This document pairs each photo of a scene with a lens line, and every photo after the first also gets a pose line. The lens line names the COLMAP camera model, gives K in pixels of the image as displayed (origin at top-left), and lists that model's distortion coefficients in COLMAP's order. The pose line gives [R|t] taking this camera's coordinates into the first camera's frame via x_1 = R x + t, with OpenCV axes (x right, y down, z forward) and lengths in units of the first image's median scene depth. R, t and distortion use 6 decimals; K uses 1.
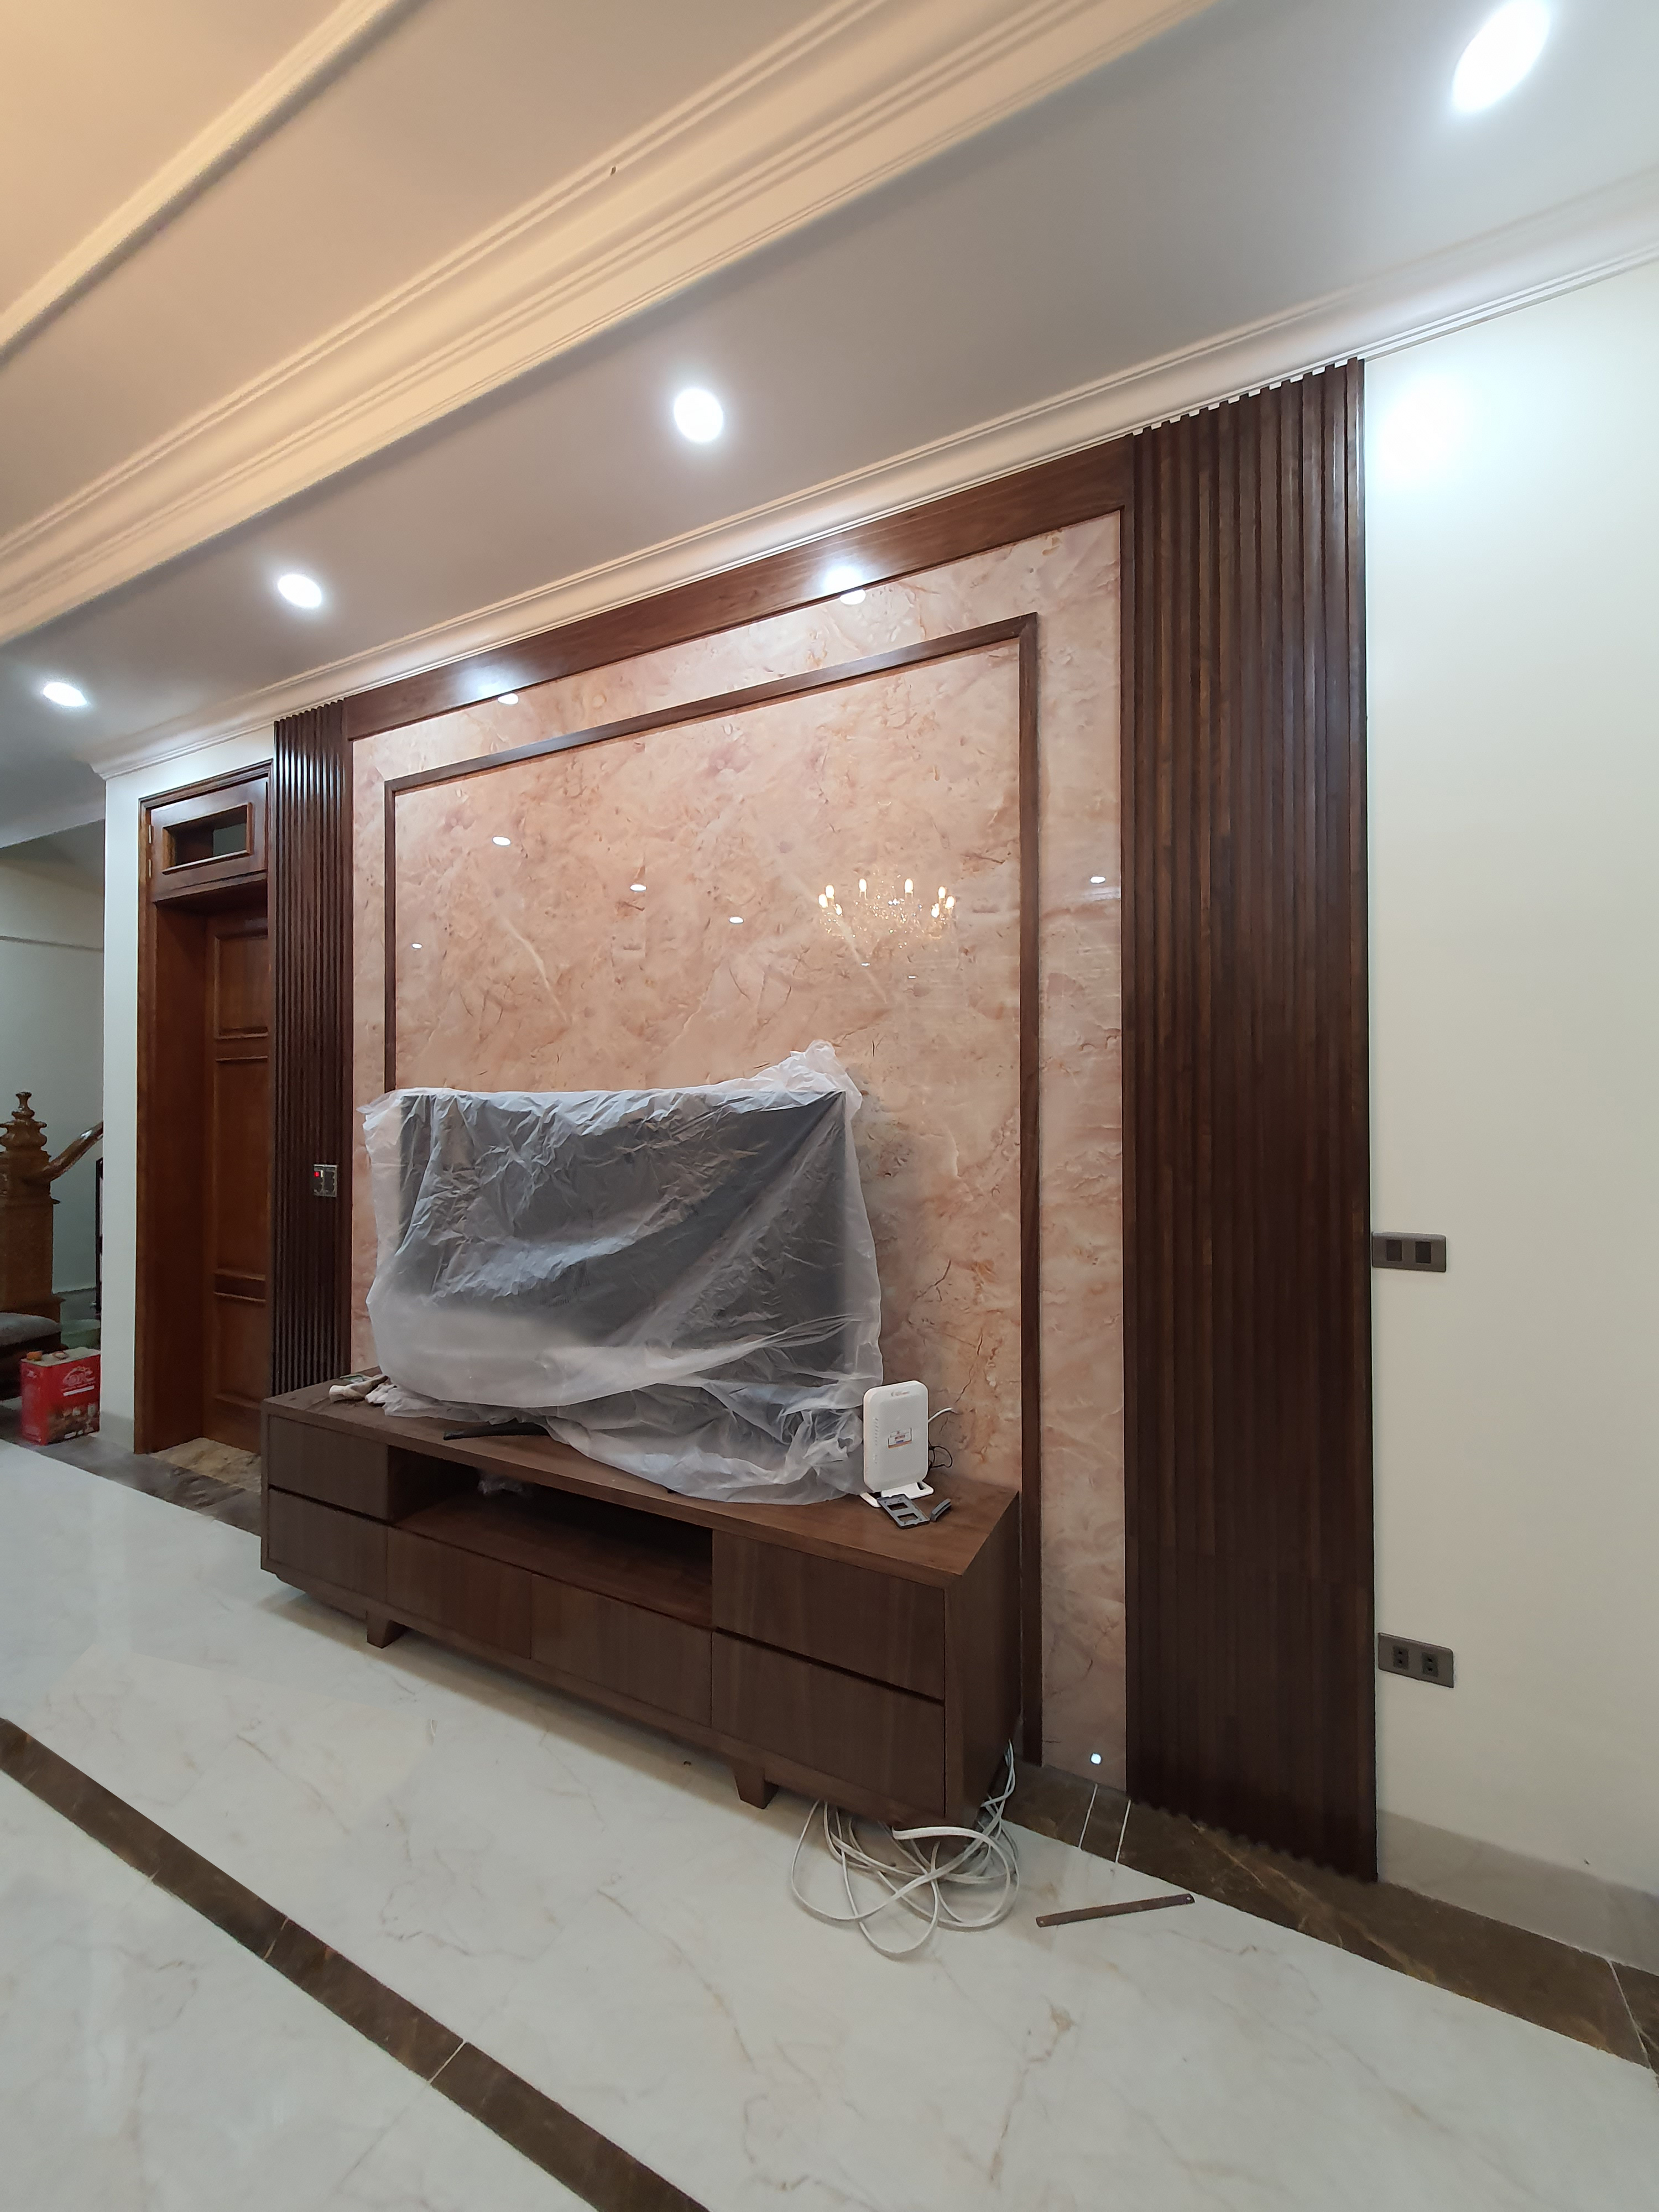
lens RADIAL K [[863.3, 0, 836.6], [0, 863.3, 1106.7], [0, 0, 1]] dist [0.001223, -0.000662]
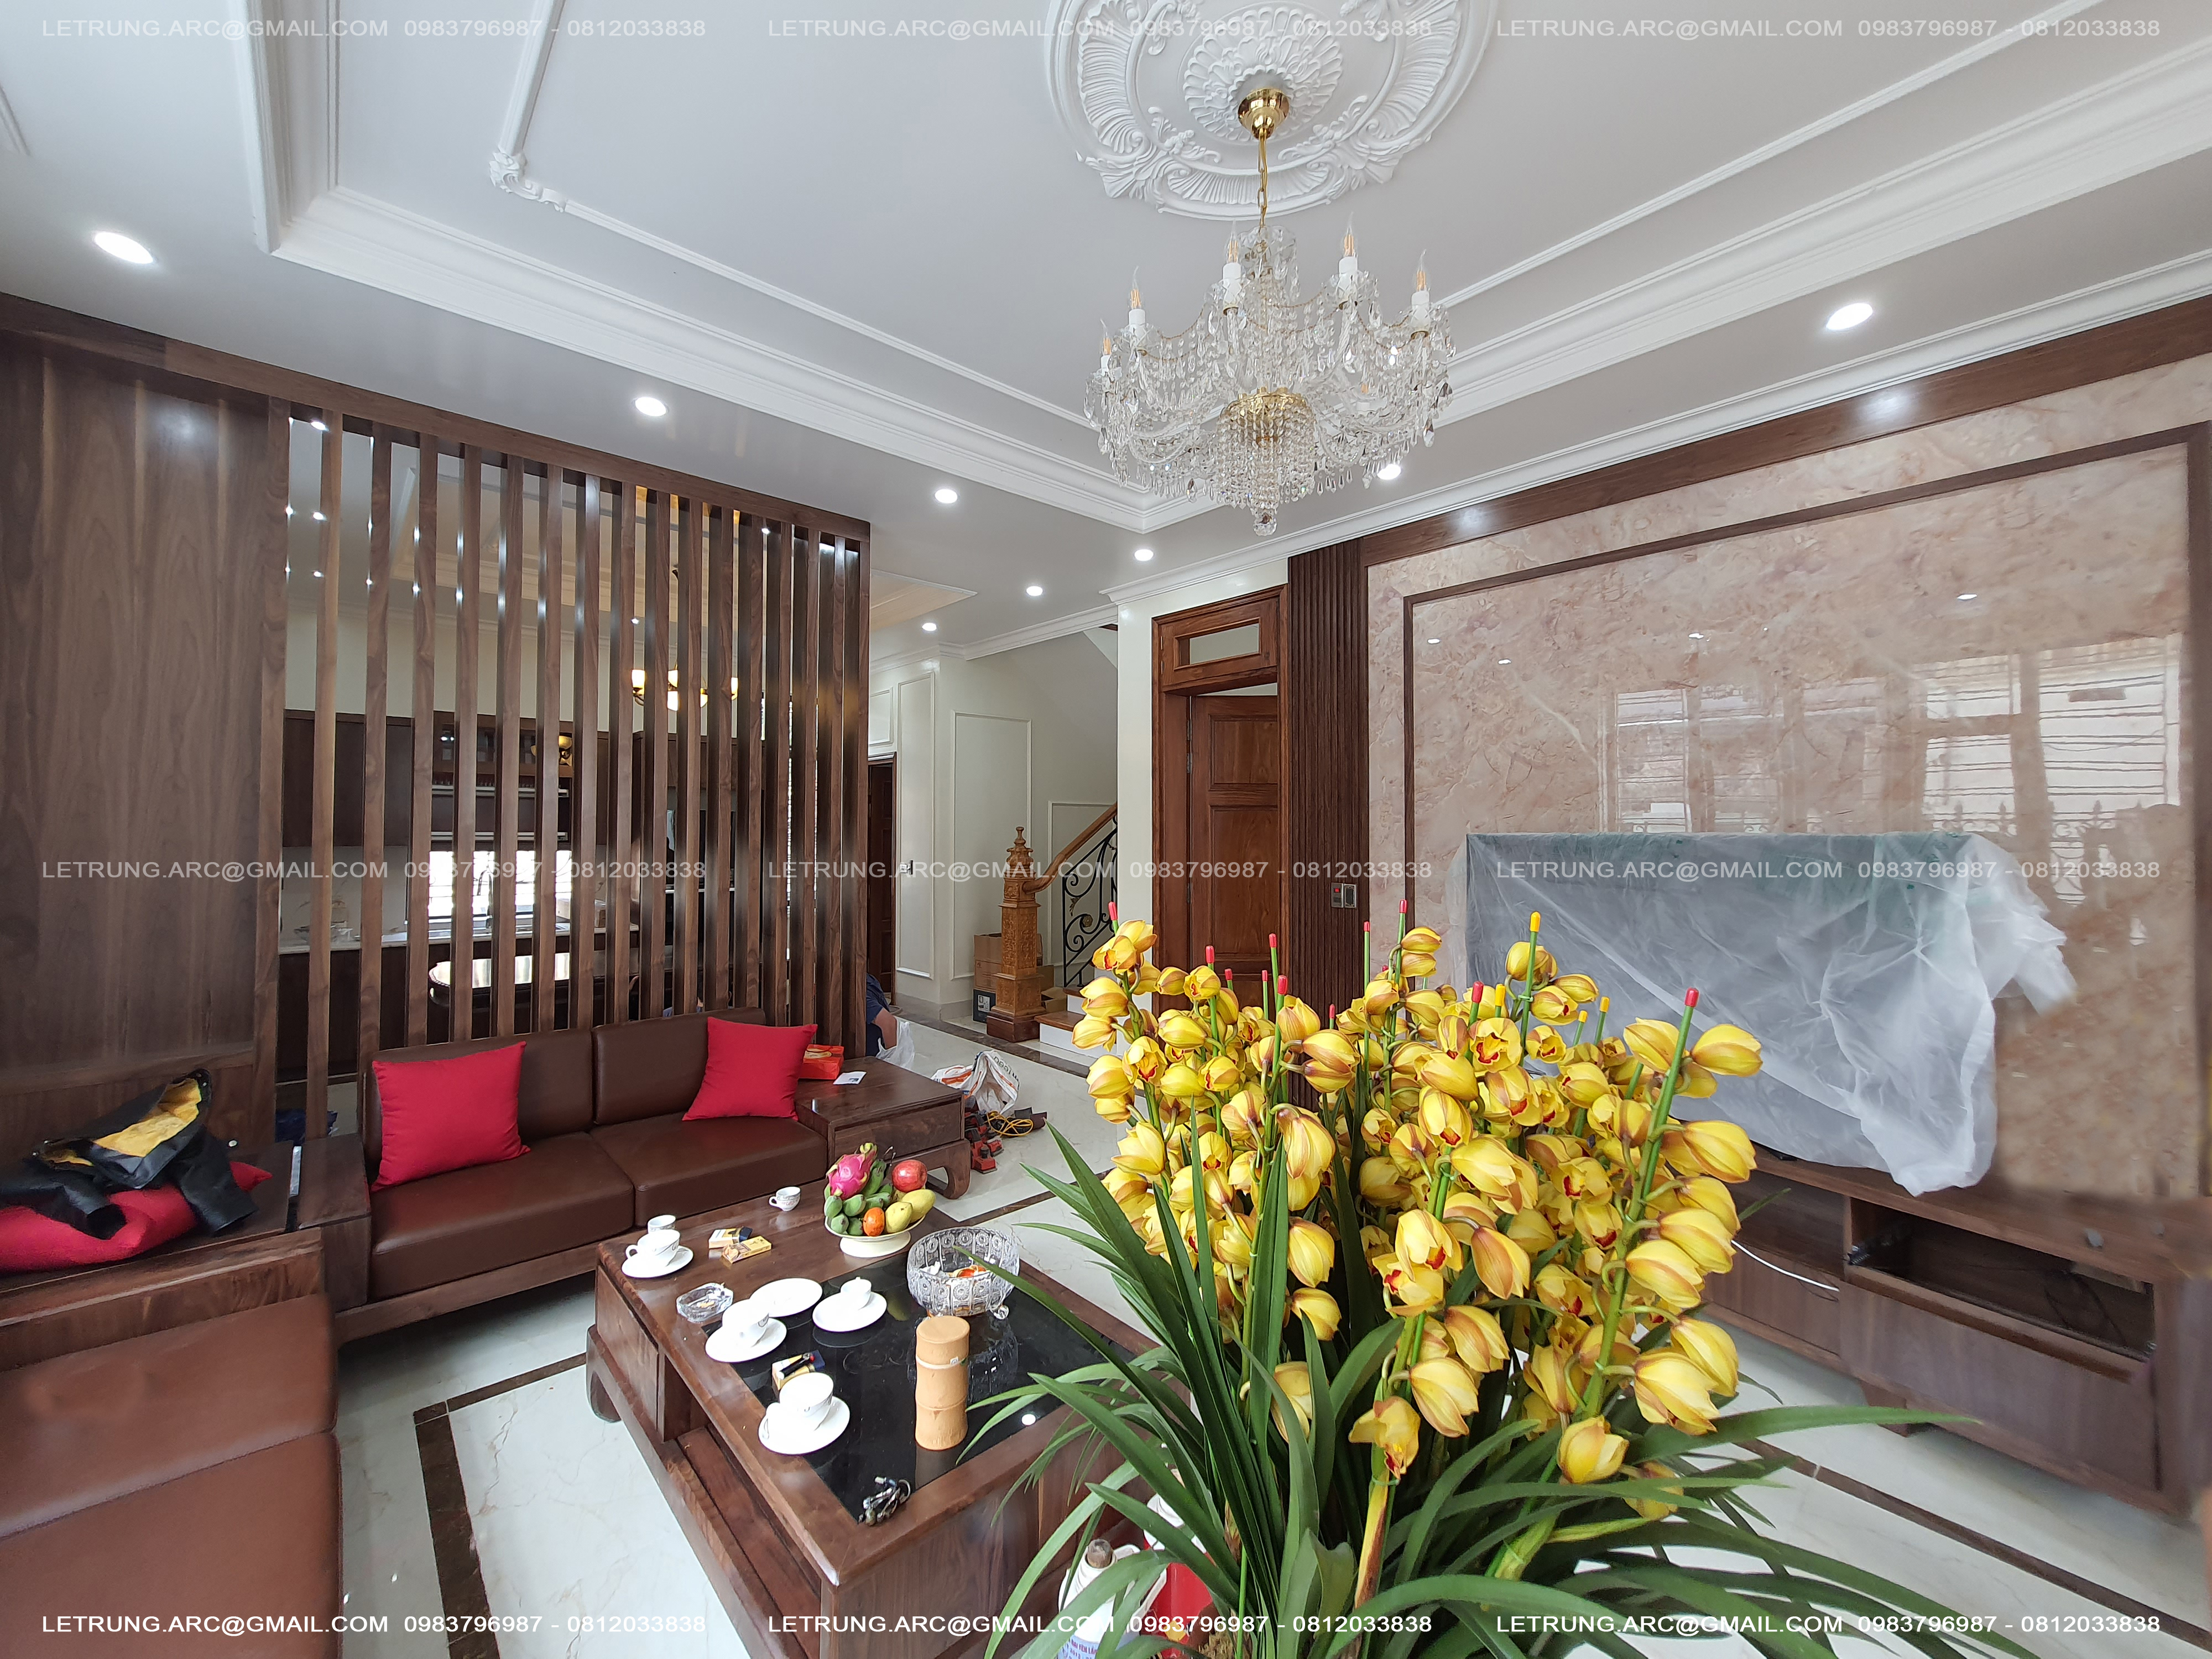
lens RADIAL K [[863.3, 0, 1095.1], [0, 863.3, 822.6], [0, 0, 1]] dist [0.001223, -0.000662]
pose [[0.926000, -0.001221, -0.377522, -0.572842], [-0.004205, 0.999899, -0.013548, -0.011685], [0.377500, 0.014133, 0.925902, -0.498874]]
